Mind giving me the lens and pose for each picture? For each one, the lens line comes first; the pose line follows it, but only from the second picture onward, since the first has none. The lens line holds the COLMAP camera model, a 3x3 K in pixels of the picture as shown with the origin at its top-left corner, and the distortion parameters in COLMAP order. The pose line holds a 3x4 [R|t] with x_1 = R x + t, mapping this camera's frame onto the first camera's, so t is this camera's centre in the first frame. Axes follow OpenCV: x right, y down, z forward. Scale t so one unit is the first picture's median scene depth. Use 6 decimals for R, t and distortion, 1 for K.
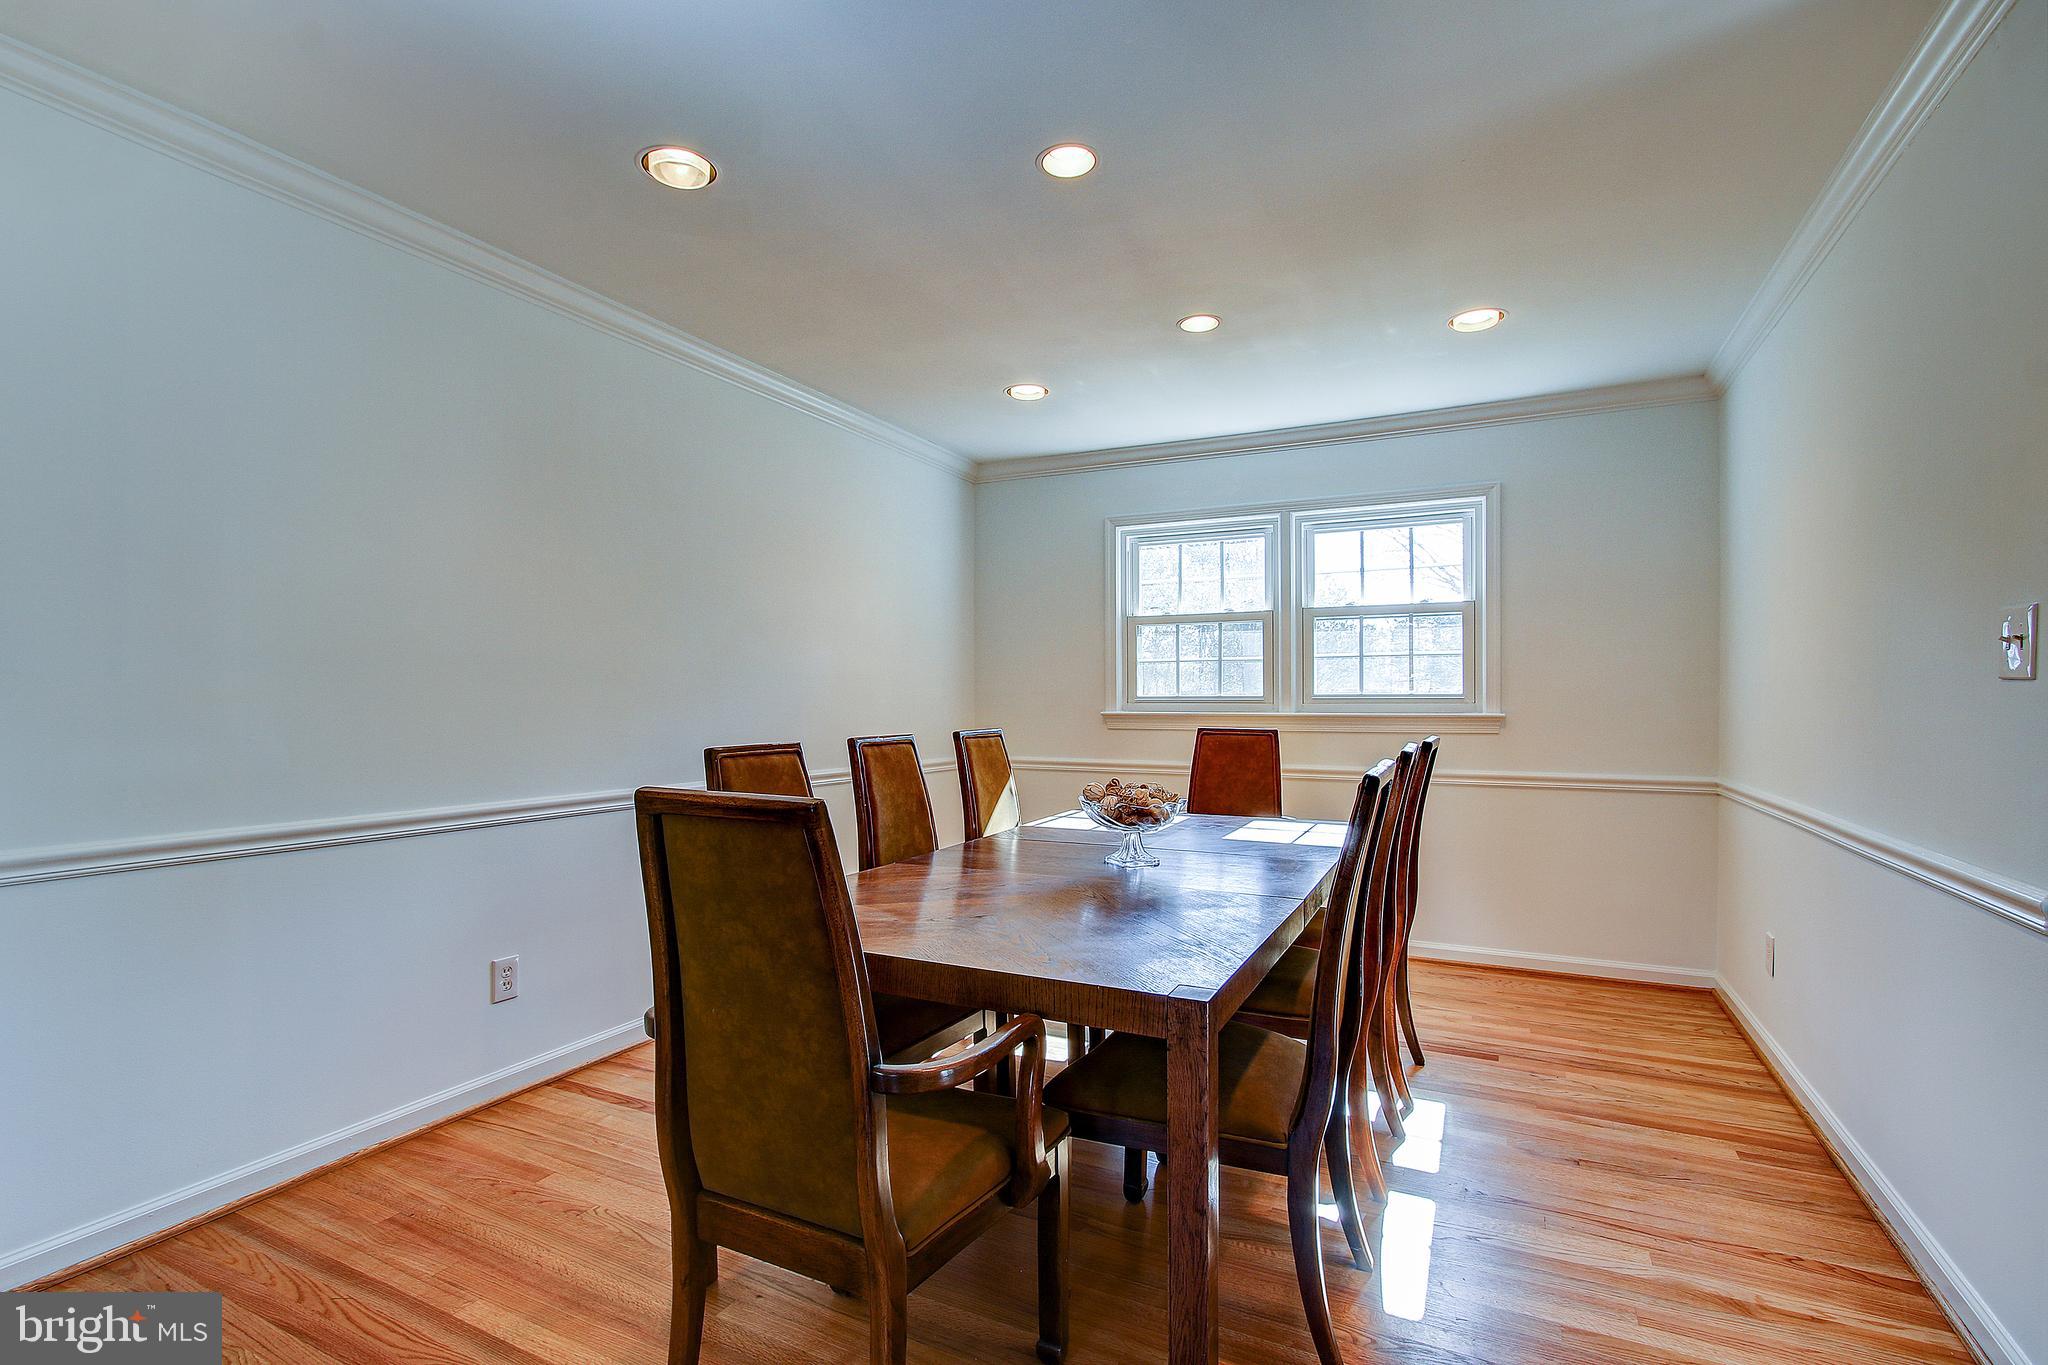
lens RADIAL K [[957.5, 0, 1022.4], [0, 957.5, 704.9], [0, 0, 1]] dist [-0.009205, 0.001295]
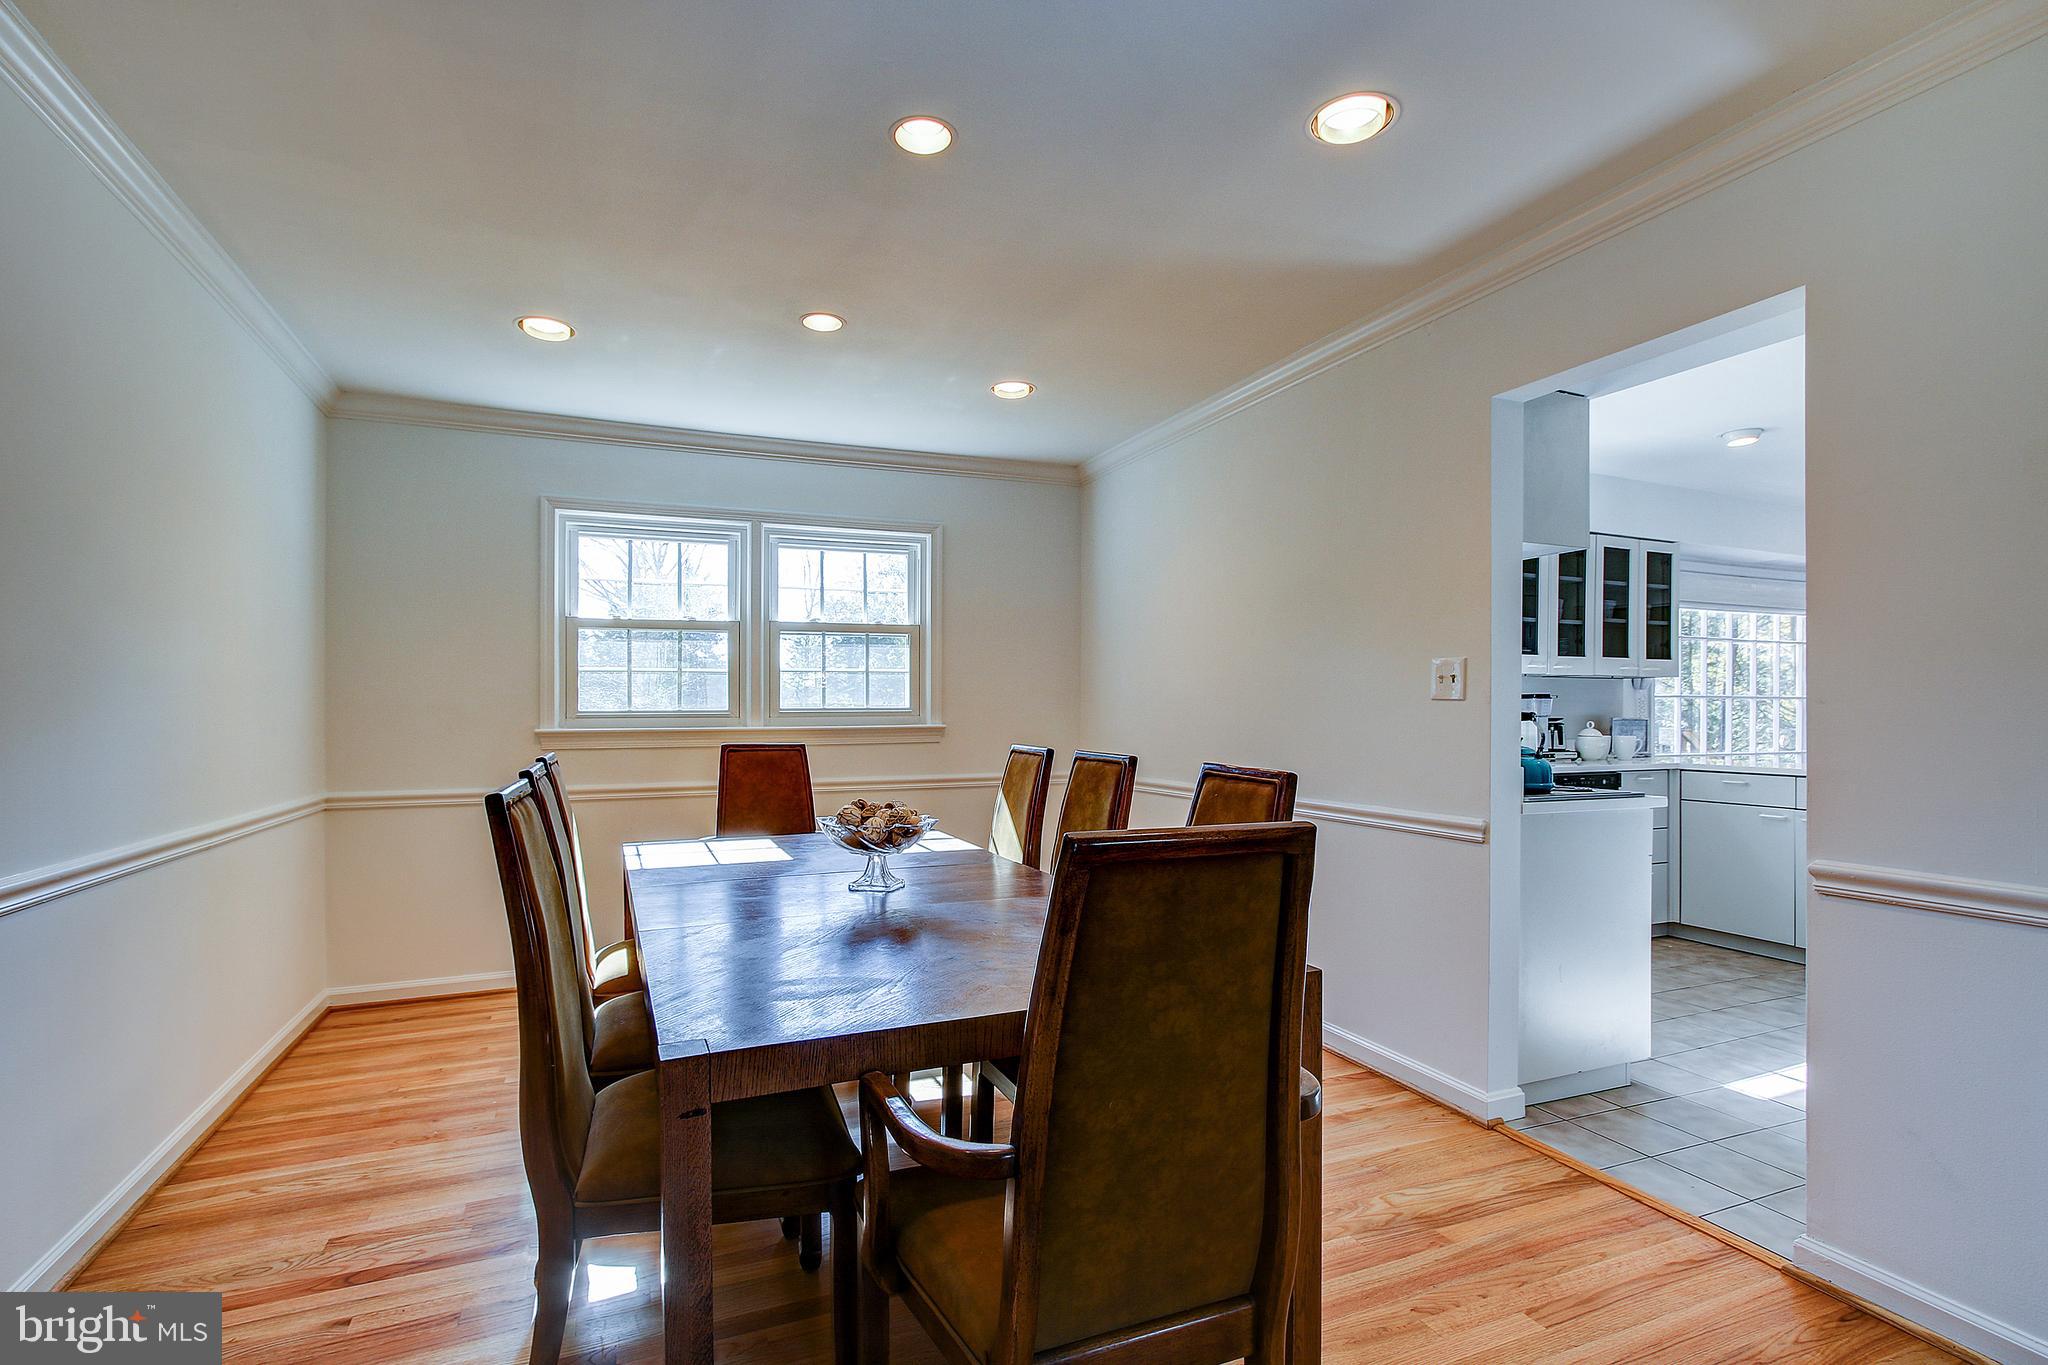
lens RADIAL K [[957.5, 0, 1021.5], [0, 957.5, 715.2], [0, 0, 1]] dist [-0.009205, 0.001295]
pose [[0.660211, -0.005509, 0.751060, -0.282832], [0.008072, 0.999967, 0.000239, -0.001928], [-0.751037, 0.005904, 0.660234, 0.153251]]
